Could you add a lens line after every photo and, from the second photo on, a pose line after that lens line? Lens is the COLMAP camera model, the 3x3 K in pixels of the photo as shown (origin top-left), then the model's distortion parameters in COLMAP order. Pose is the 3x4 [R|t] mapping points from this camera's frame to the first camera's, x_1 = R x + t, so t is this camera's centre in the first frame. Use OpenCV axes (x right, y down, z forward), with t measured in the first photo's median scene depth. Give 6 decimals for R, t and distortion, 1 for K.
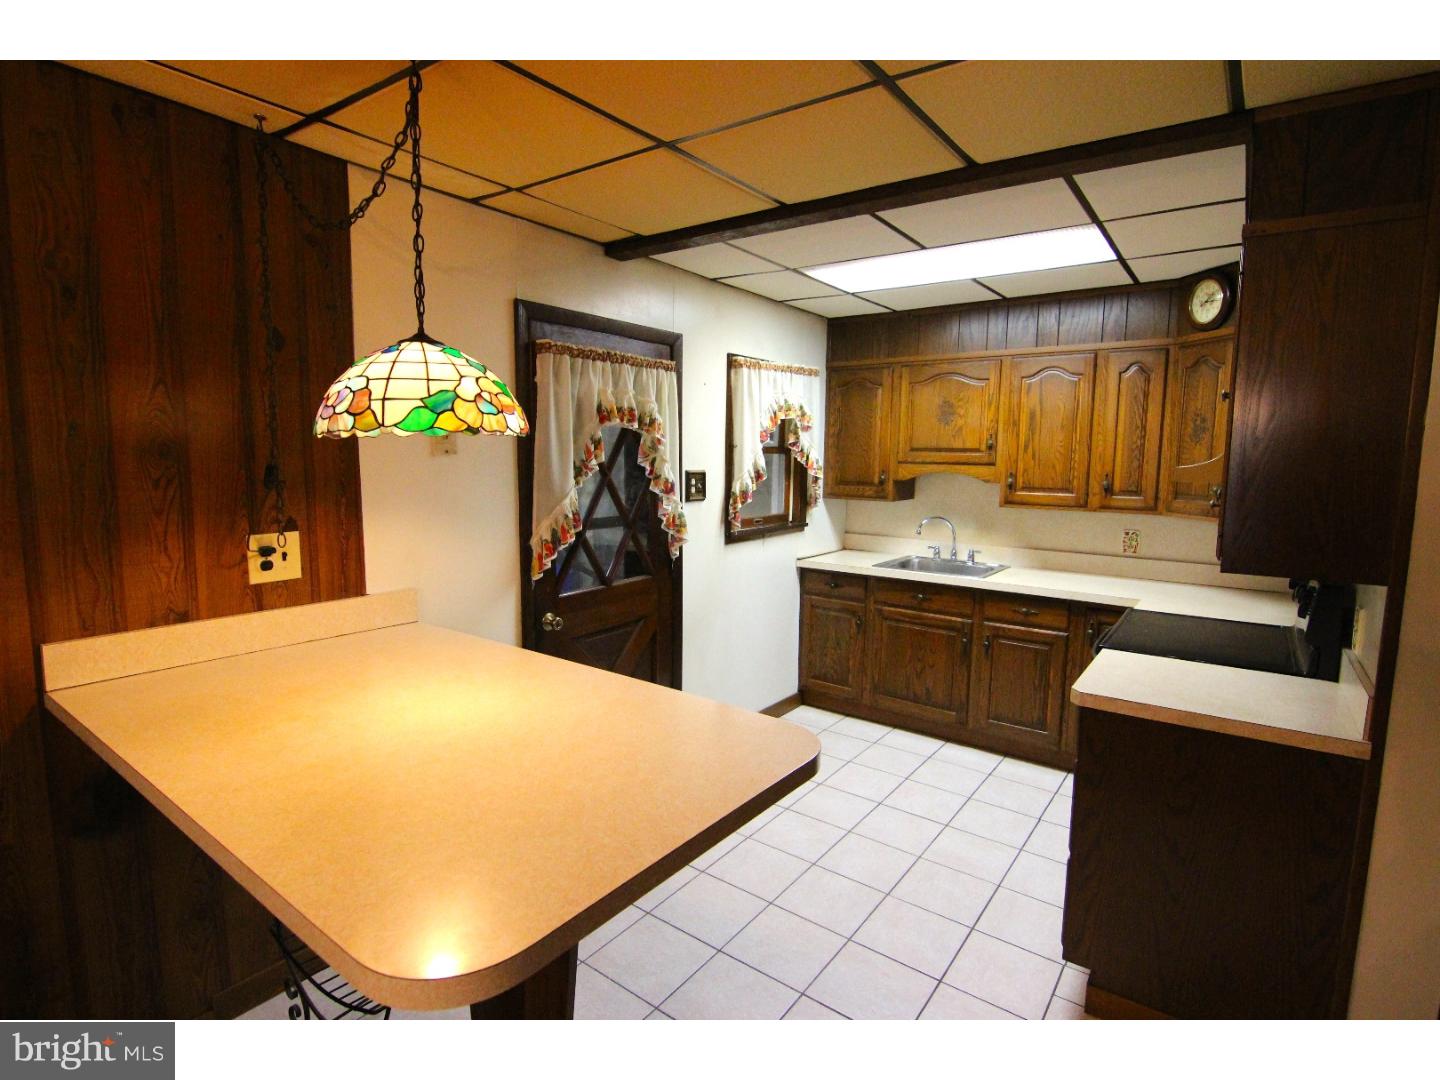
lens RADIAL K [[731.6, 0, 714.9], [0, 731.6, 536.8], [0, 0, 1]] dist [0.000515, -0.016738]
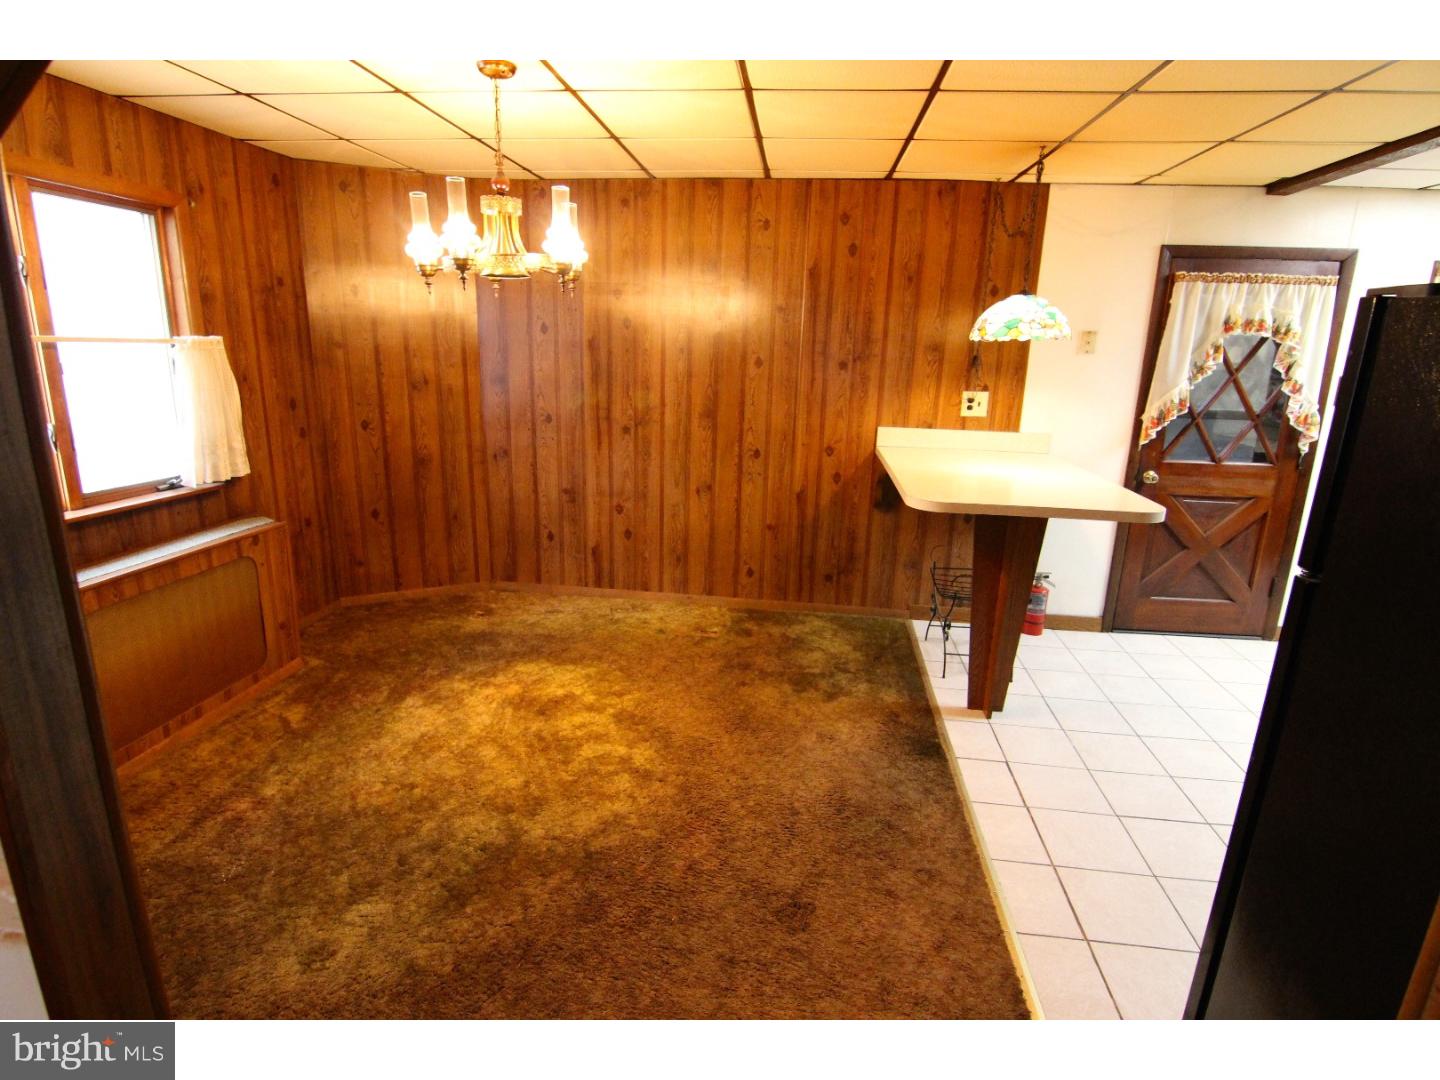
lens RADIAL K [[731.6, 0, 714.9], [0, 731.6, 536.8], [0, 0, 1]] dist [0.000515, -0.016738]
pose [[0.489354, 0.218074, -0.844379, 0.447874], [-0.121661, 0.975833, 0.181517, 0.058044], [0.863557, 0.013902, 0.504059, -0.336047]]
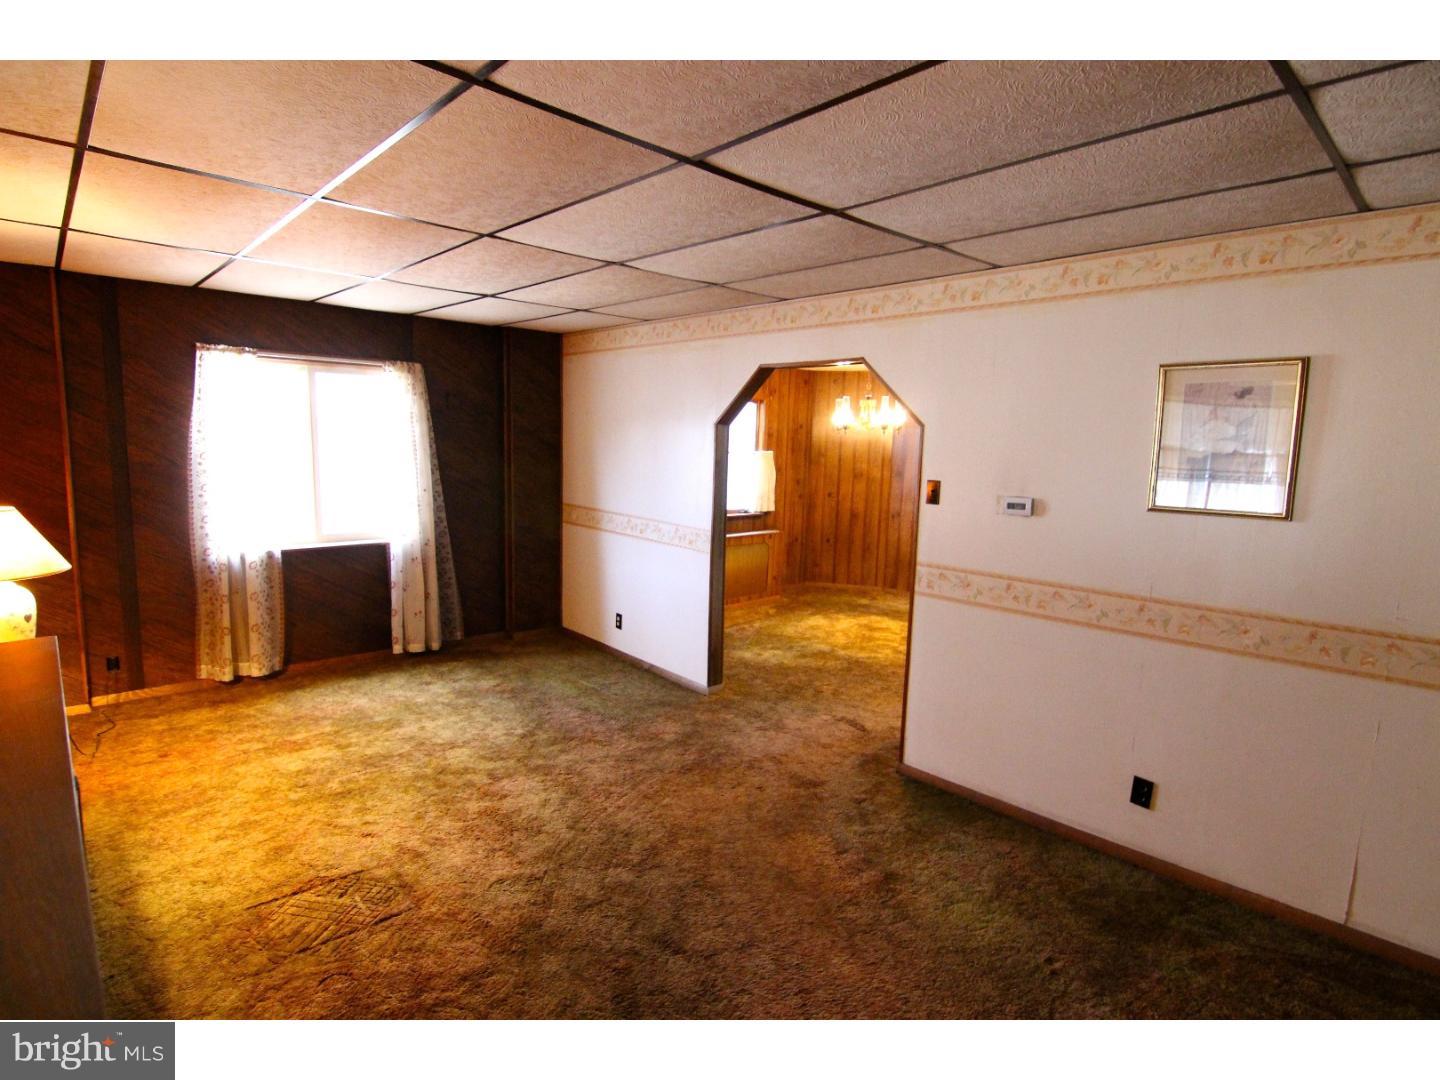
lens RADIAL K [[731.6, 0, 714.9], [0, 731.6, 536.8], [0, 0, 1]] dist [0.000515, -0.016738]
pose [[-0.182881, 0.106945, -0.977301, 1.433659], [-0.147870, 0.979766, 0.134885, 0.036893], [0.971951, 0.169181, -0.163366, -0.191954]]
